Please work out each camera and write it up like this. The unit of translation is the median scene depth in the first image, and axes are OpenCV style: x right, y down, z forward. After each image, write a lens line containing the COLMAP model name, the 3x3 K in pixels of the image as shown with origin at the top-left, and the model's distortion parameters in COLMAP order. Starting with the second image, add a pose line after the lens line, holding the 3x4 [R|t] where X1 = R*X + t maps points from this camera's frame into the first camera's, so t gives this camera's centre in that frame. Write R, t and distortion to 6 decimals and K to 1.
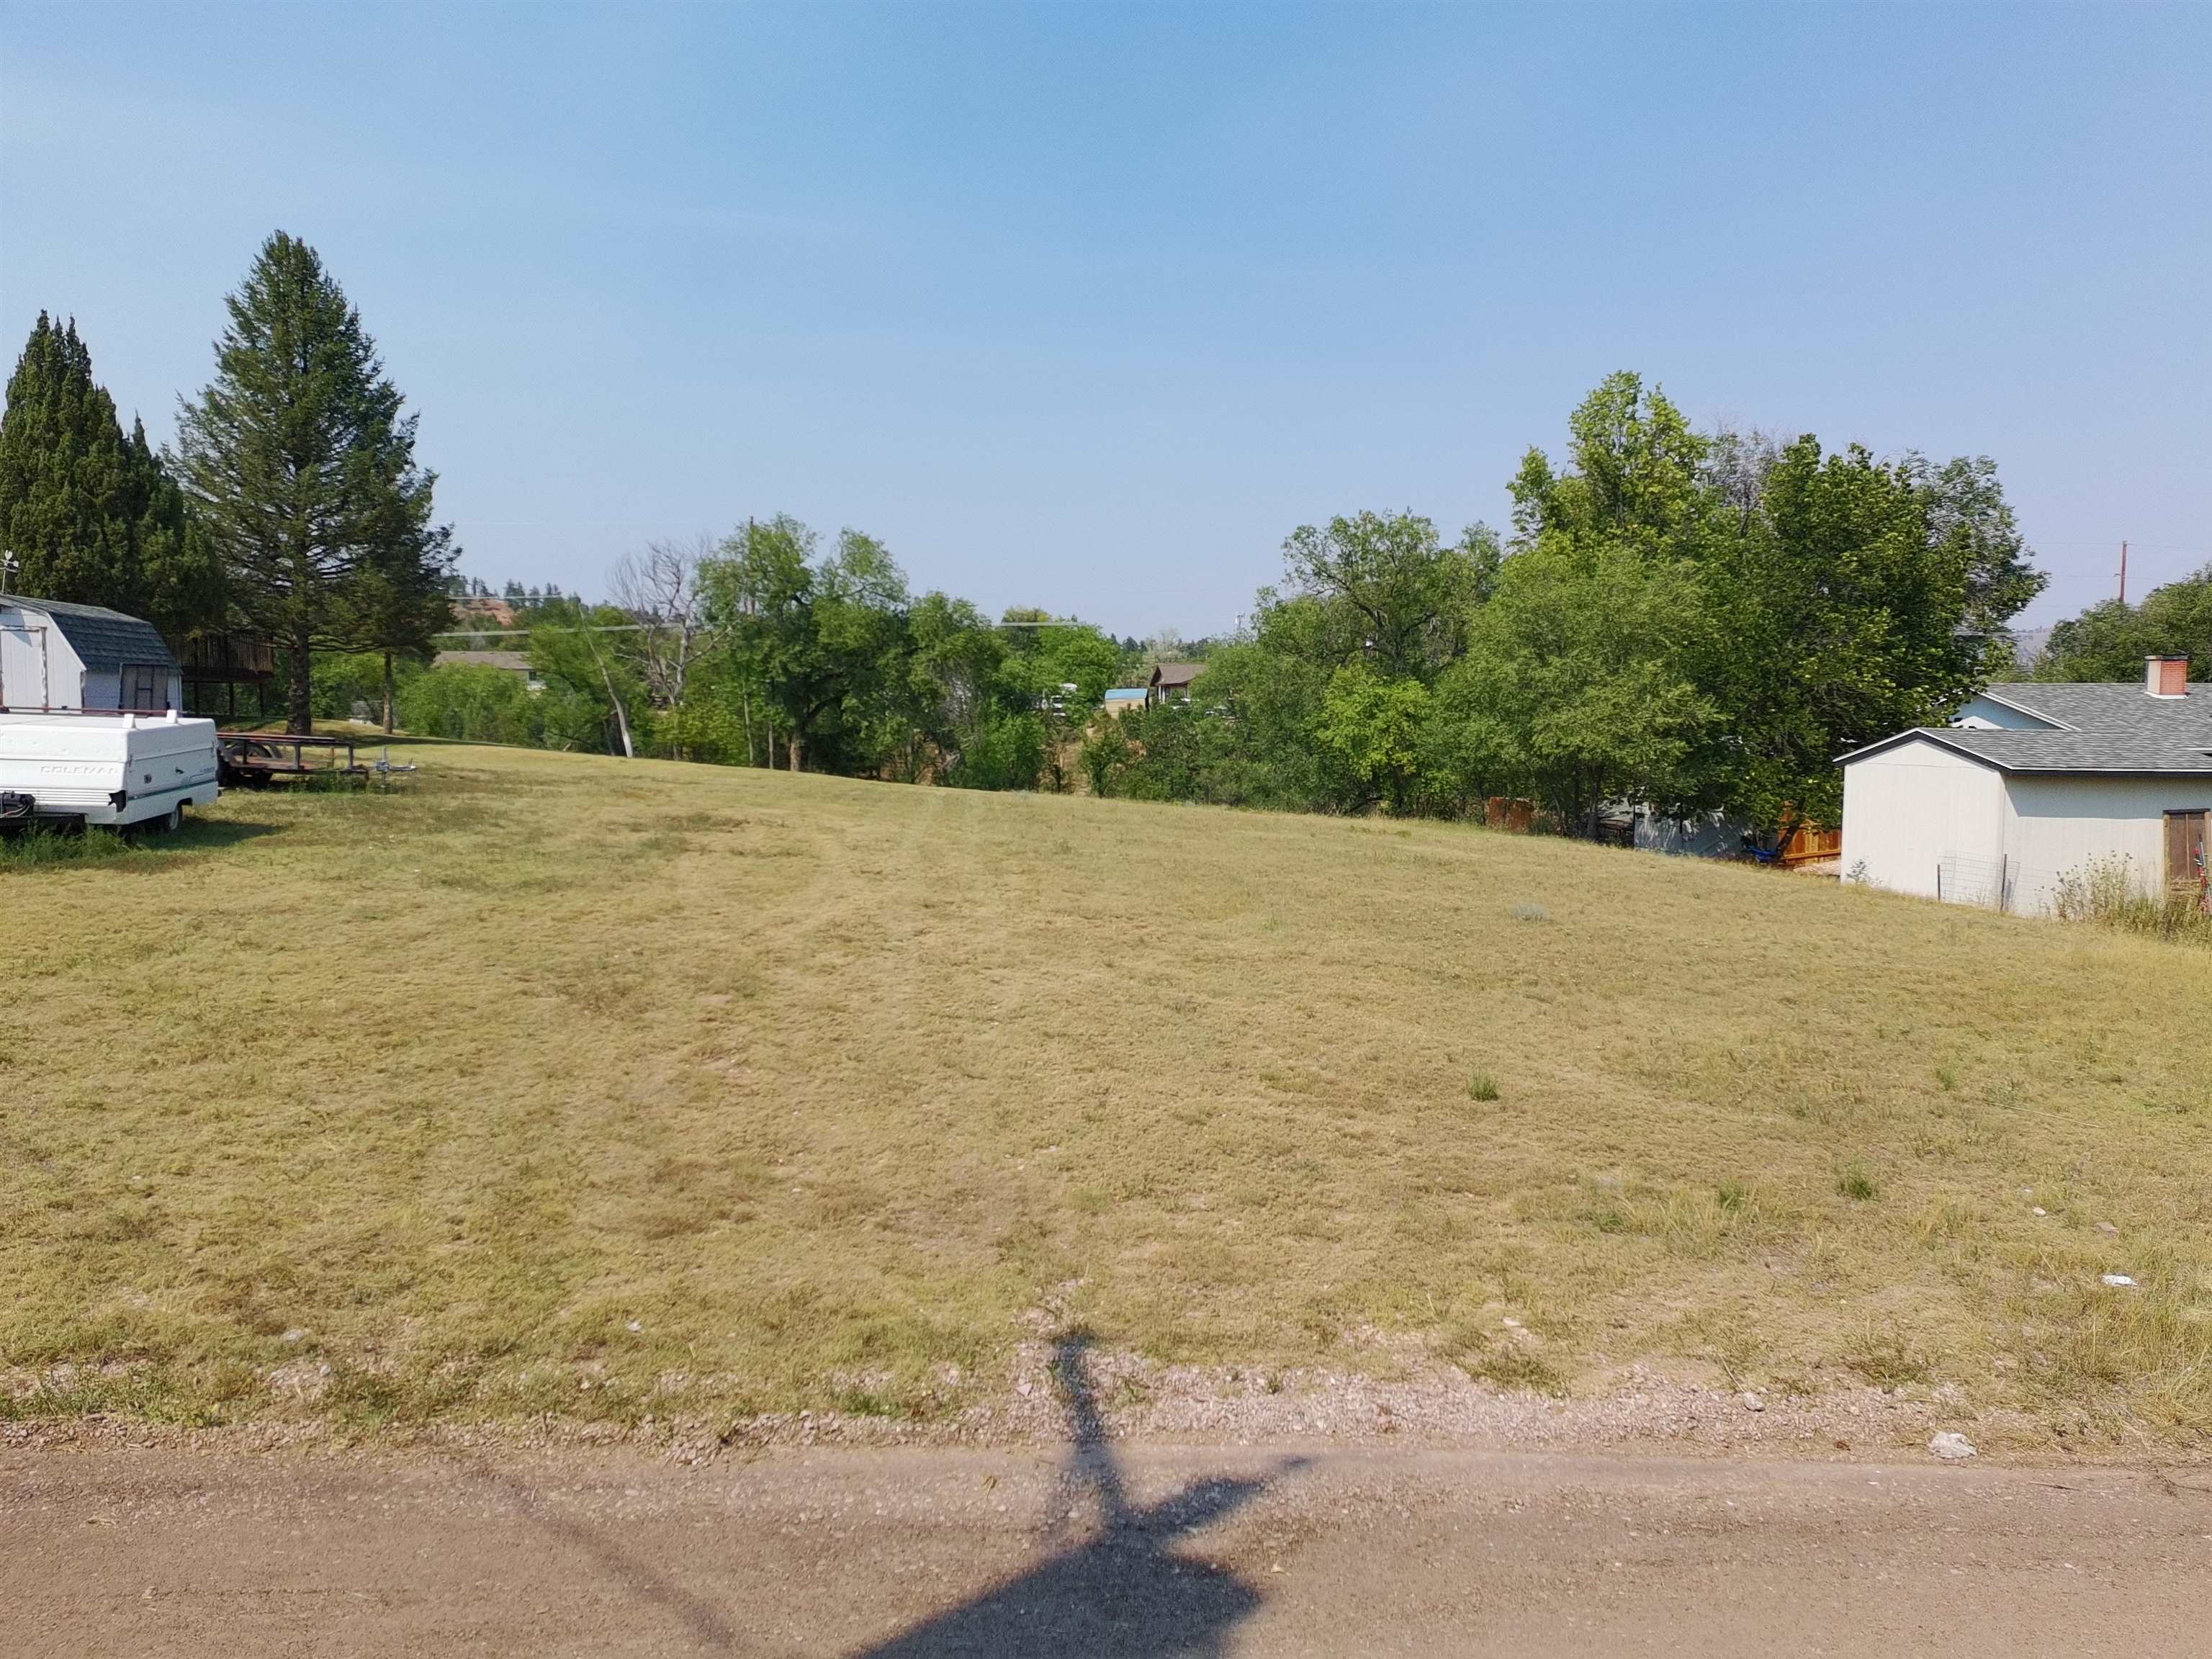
lens RADIAL K [[1636.9, 0, 1112.6], [0, 1636.9, 837.8], [0, 0, 1]] dist [0.058109, -0.048522]
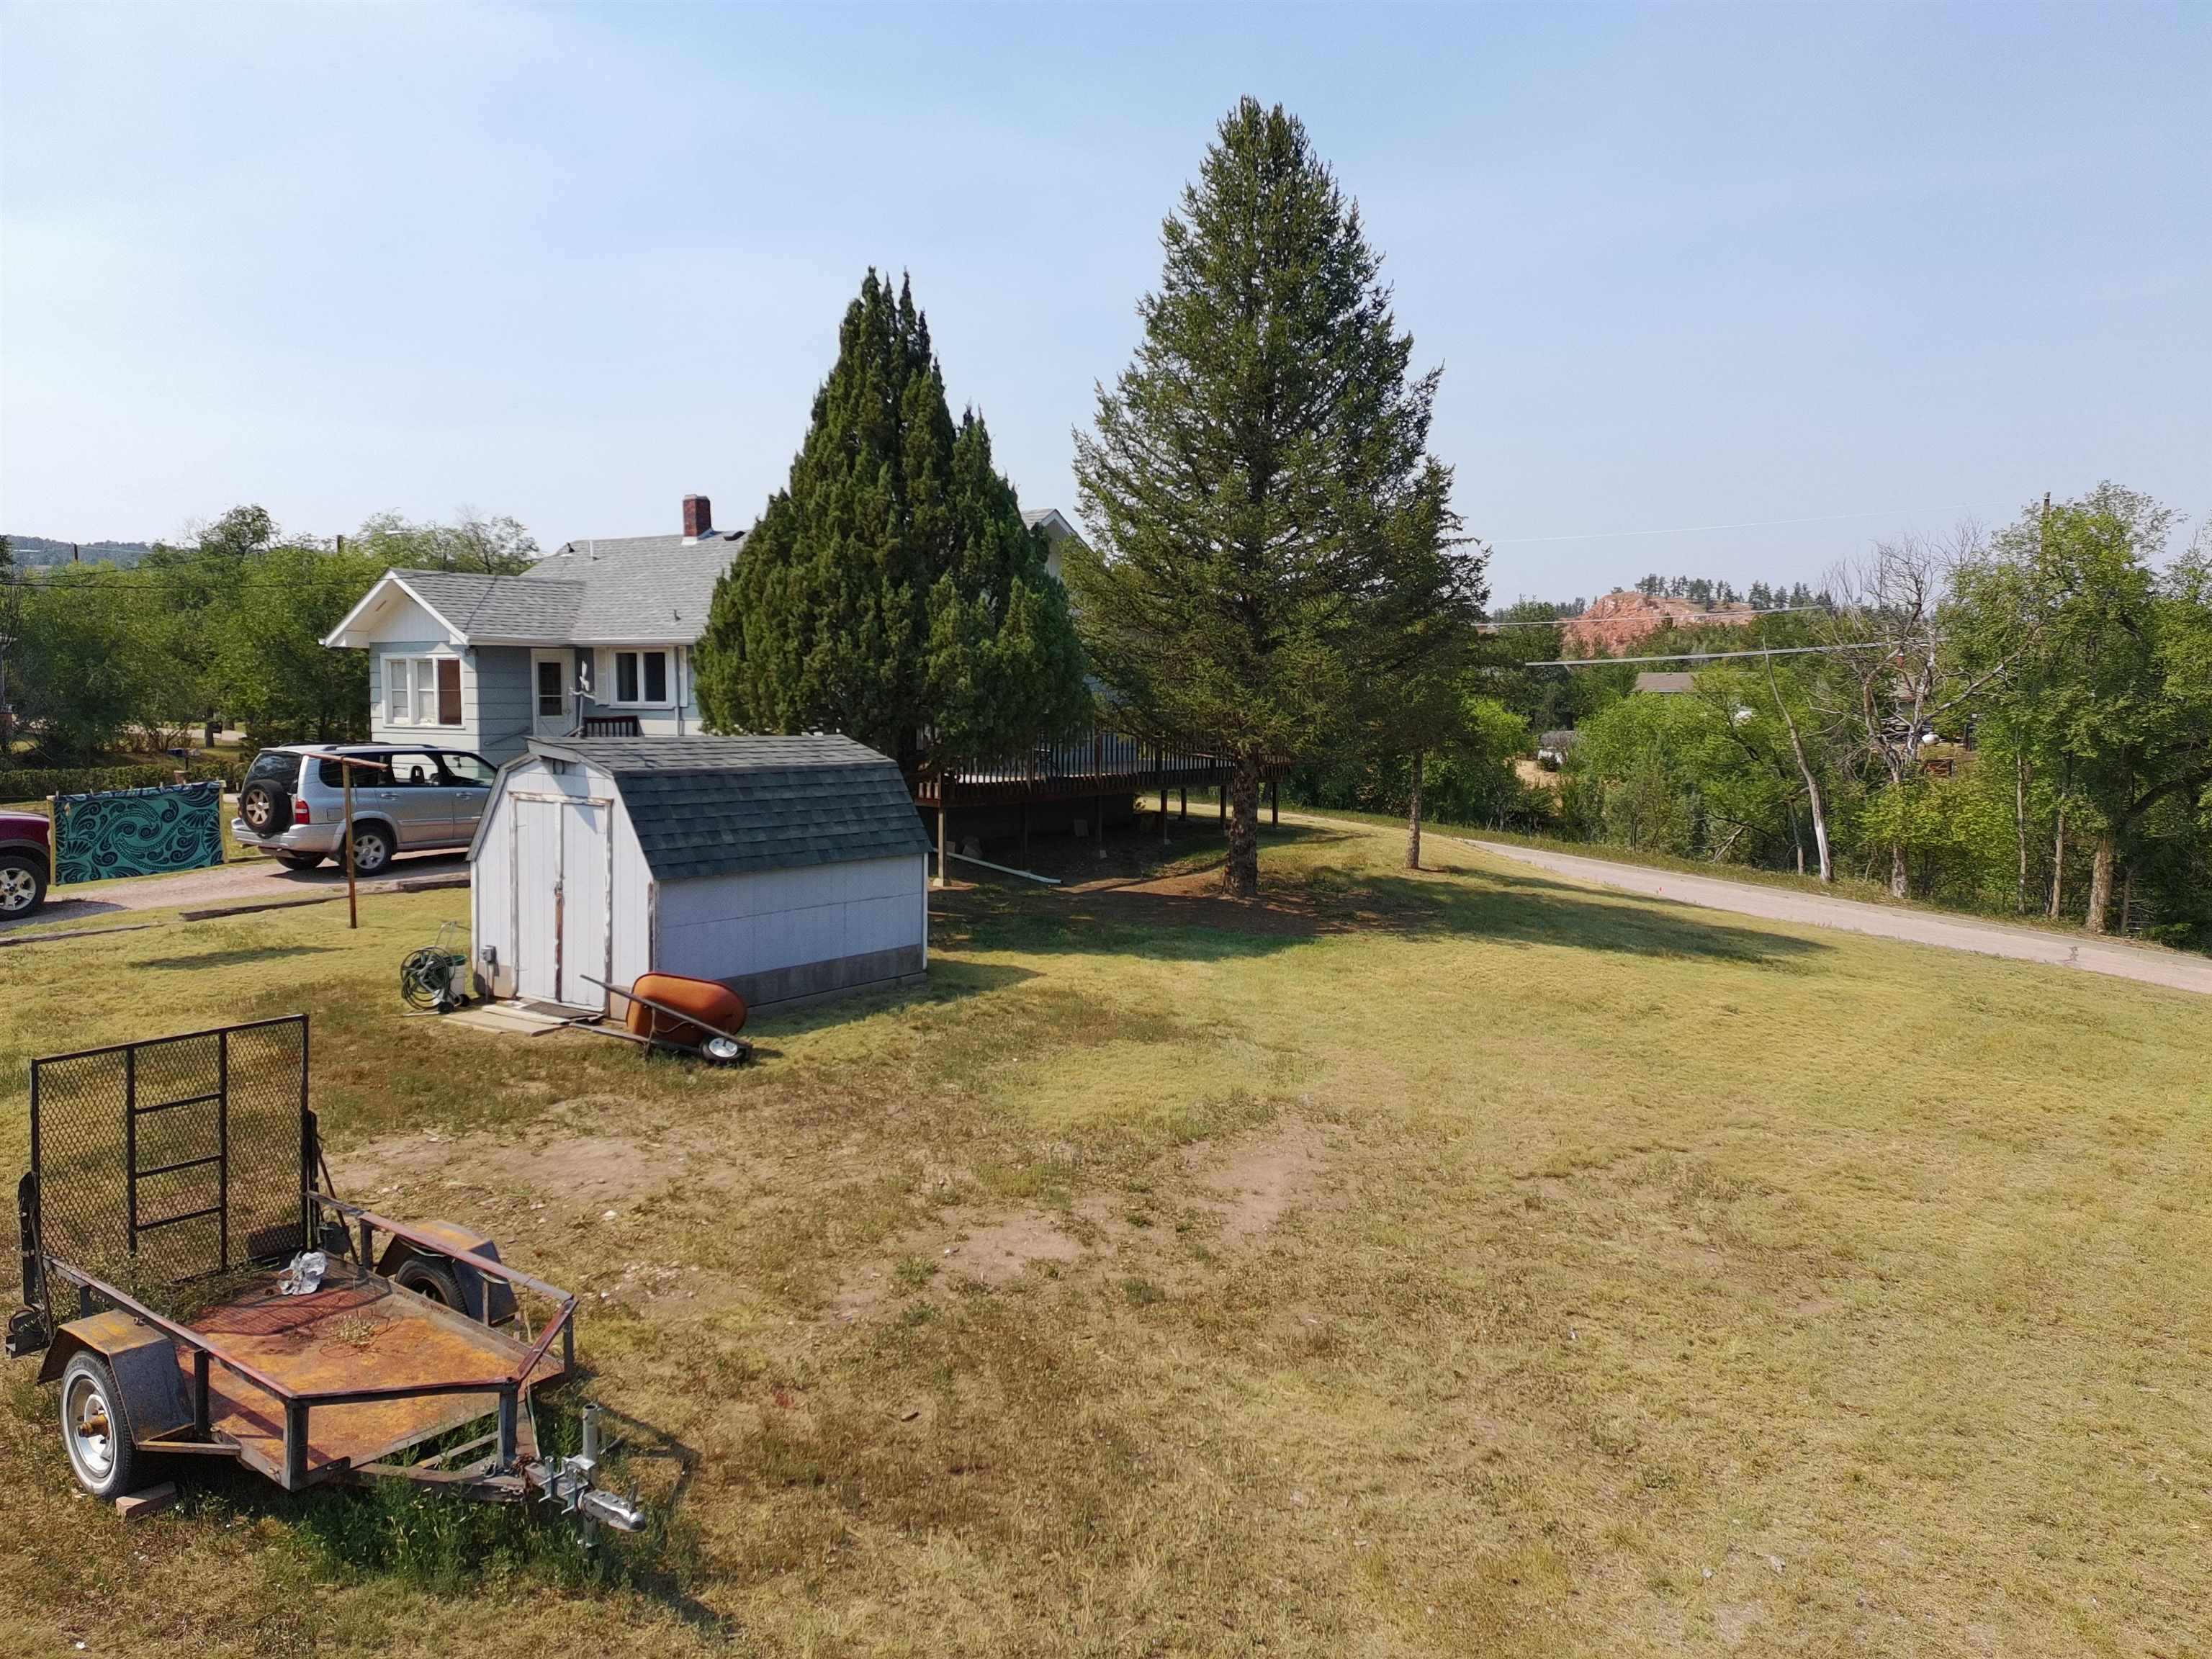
lens RADIAL K [[1636.9, 0, 1110.0], [0, 1636.9, 829.1], [0, 0, 1]] dist [0.058109, -0.048522]
pose [[0.751948, 0.056153, -0.656827, -0.067589], [-0.059917, 0.998063, 0.016732, -0.057408], [0.656494, 0.026773, 0.753856, 0.294628]]
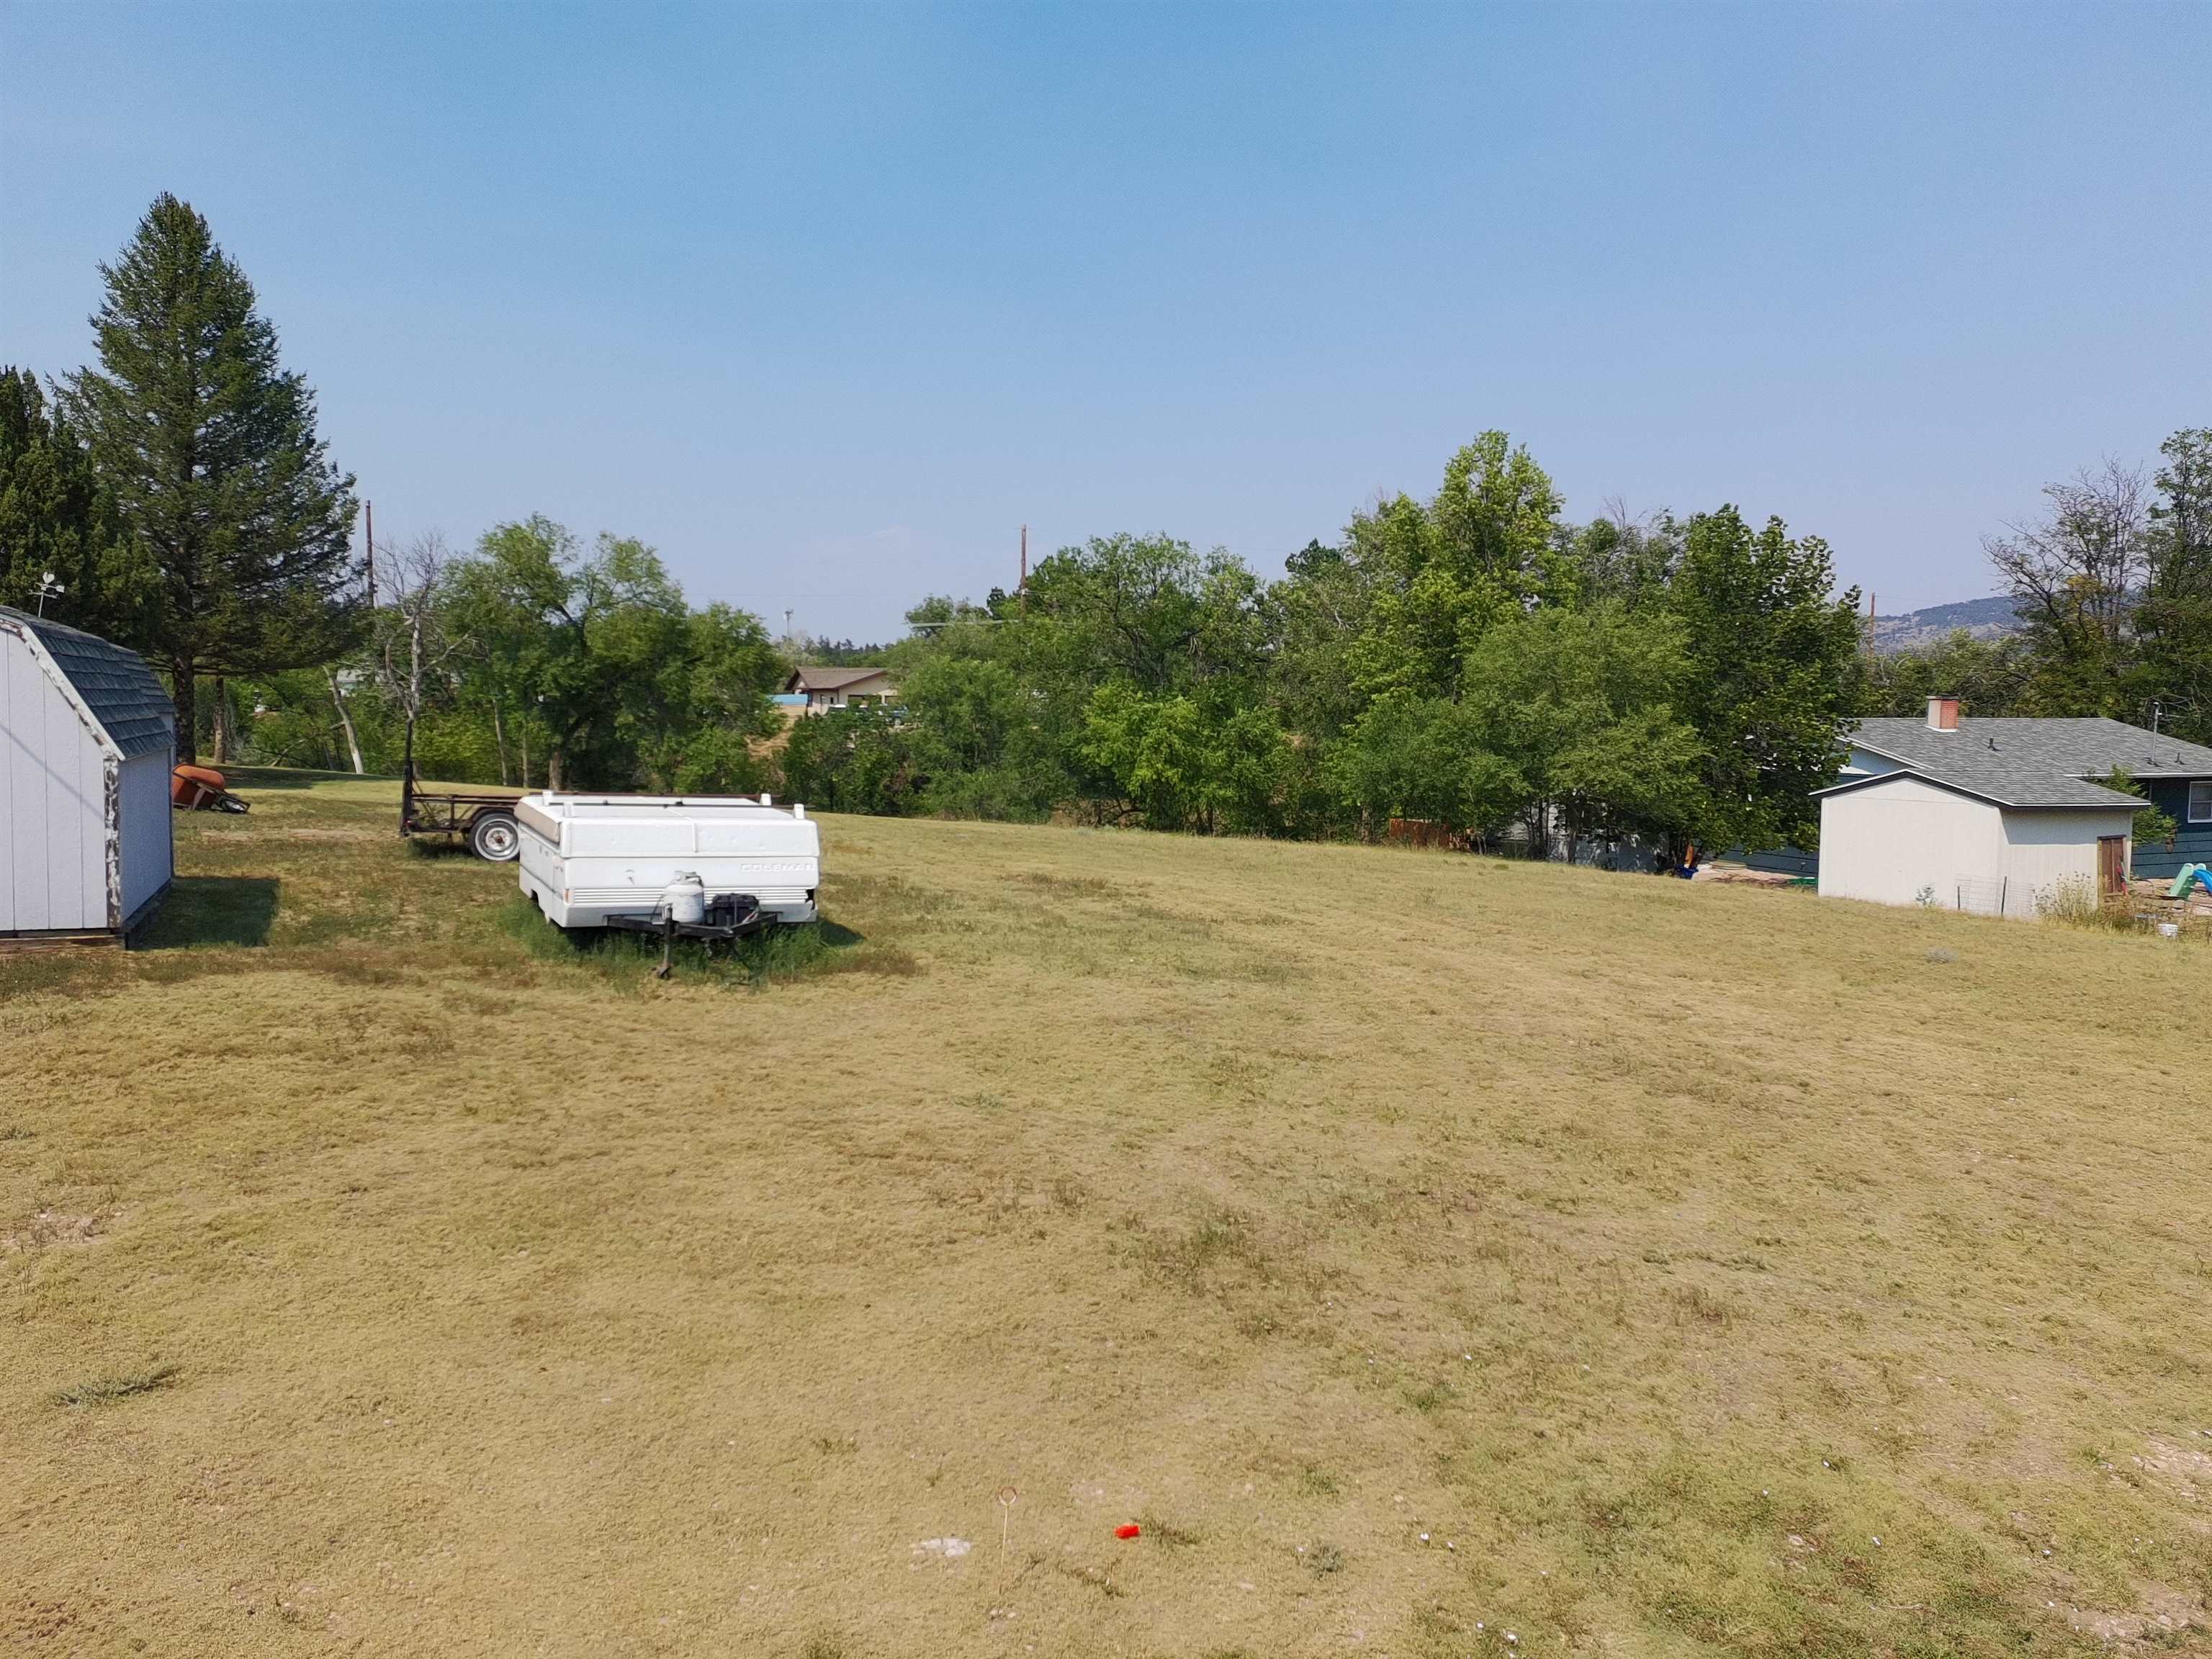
lens RADIAL K [[1636.9, 0, 1119.2], [0, 1636.9, 833.0], [0, 0, 1]] dist [0.058109, -0.048522]
pose [[0.958597, -0.016881, 0.284266, -0.161644], [0.017185, 0.999851, 0.001424, -0.013244], [-0.284248, 0.003520, 0.958744, 0.012896]]
